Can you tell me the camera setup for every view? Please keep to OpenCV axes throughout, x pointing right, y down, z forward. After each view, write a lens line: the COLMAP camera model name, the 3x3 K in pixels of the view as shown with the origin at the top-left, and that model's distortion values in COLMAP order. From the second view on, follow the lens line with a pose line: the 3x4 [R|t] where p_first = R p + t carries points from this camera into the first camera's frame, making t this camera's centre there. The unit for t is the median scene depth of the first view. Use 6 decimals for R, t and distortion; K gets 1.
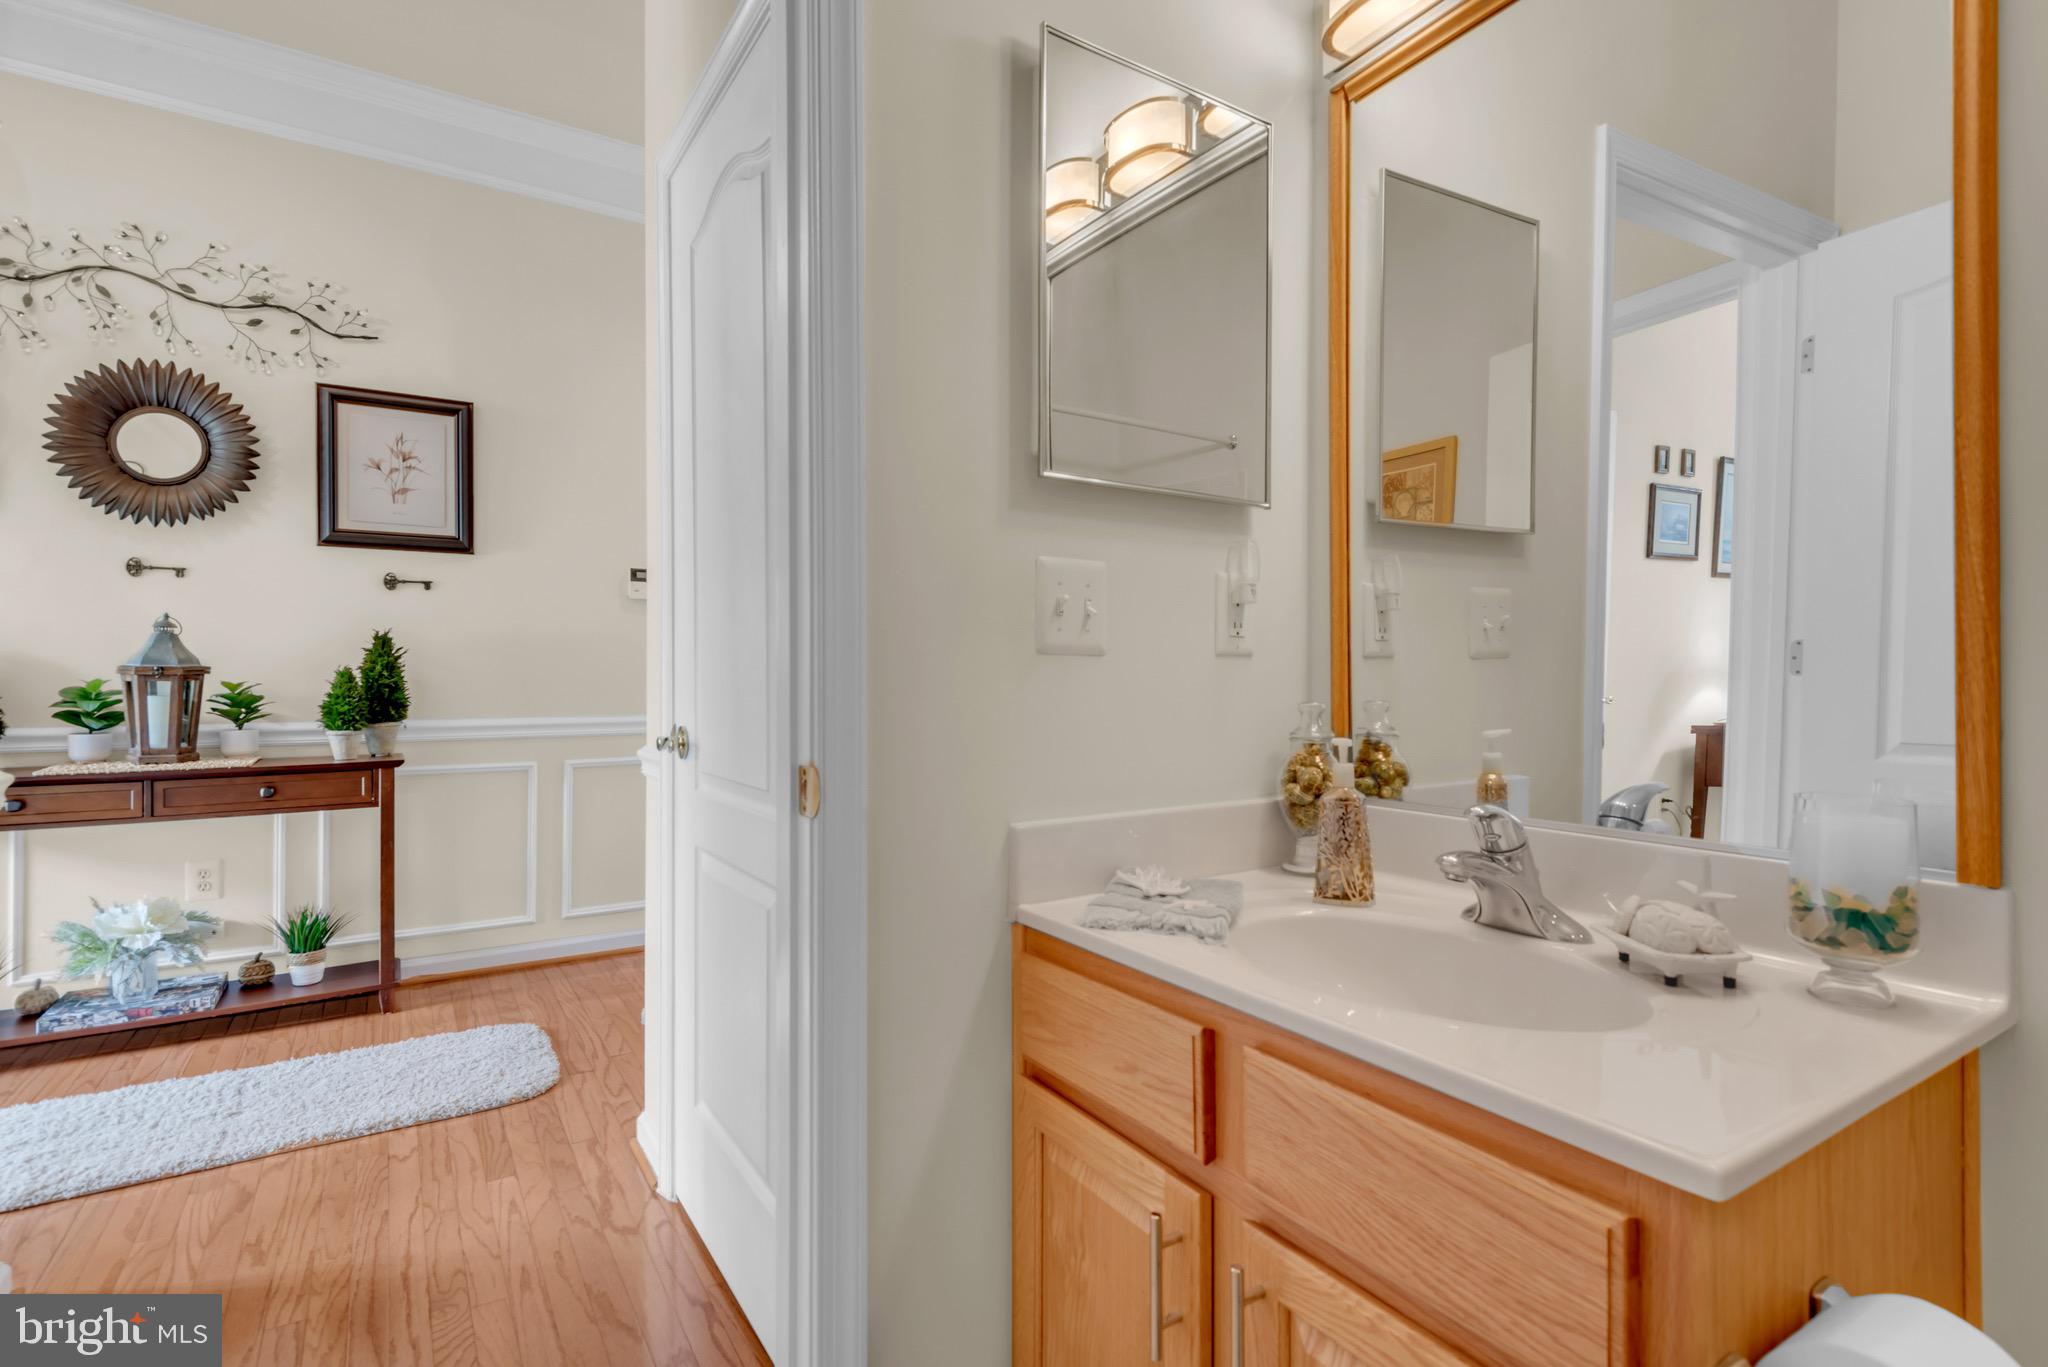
lens RADIAL K [[989.1, 0, 1050.3], [0, 989.1, 686.0], [0, 0, 1]] dist [-0.001391, -0.000371]
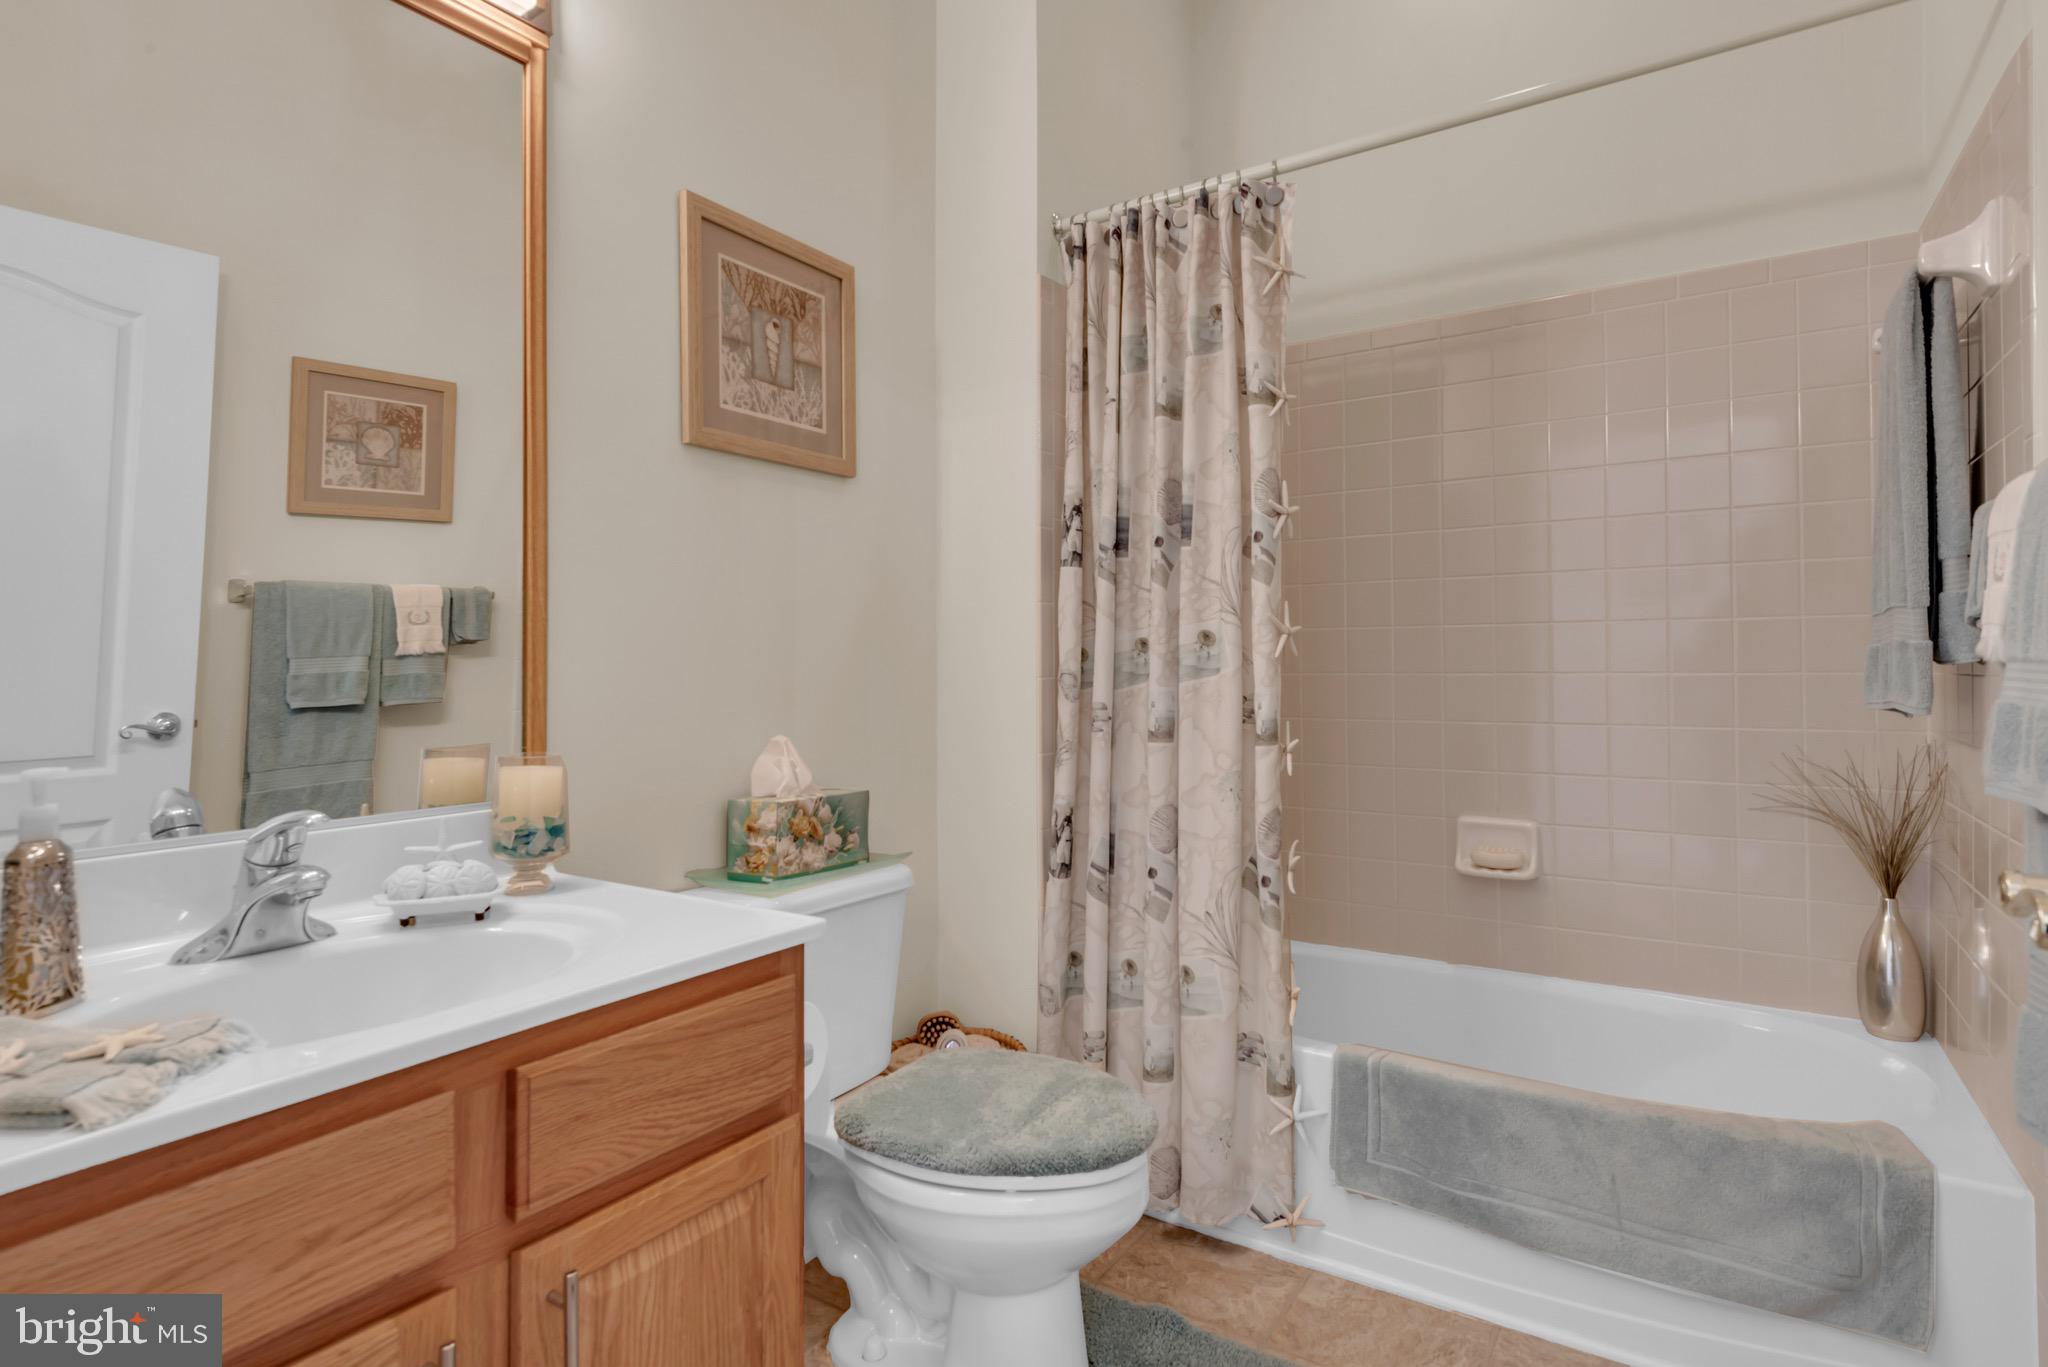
lens RADIAL K [[1037.6, 0, 1046.5], [0, 1037.6, 672.2], [0, 0, 1]] dist [0.005079, -0.000059]
pose [[-0.406341, -0.014441, 0.913608, -0.791528], [0.013915, 0.999661, 0.021990, -0.023144], [-0.913616, 0.021648, -0.406002, 0.818341]]
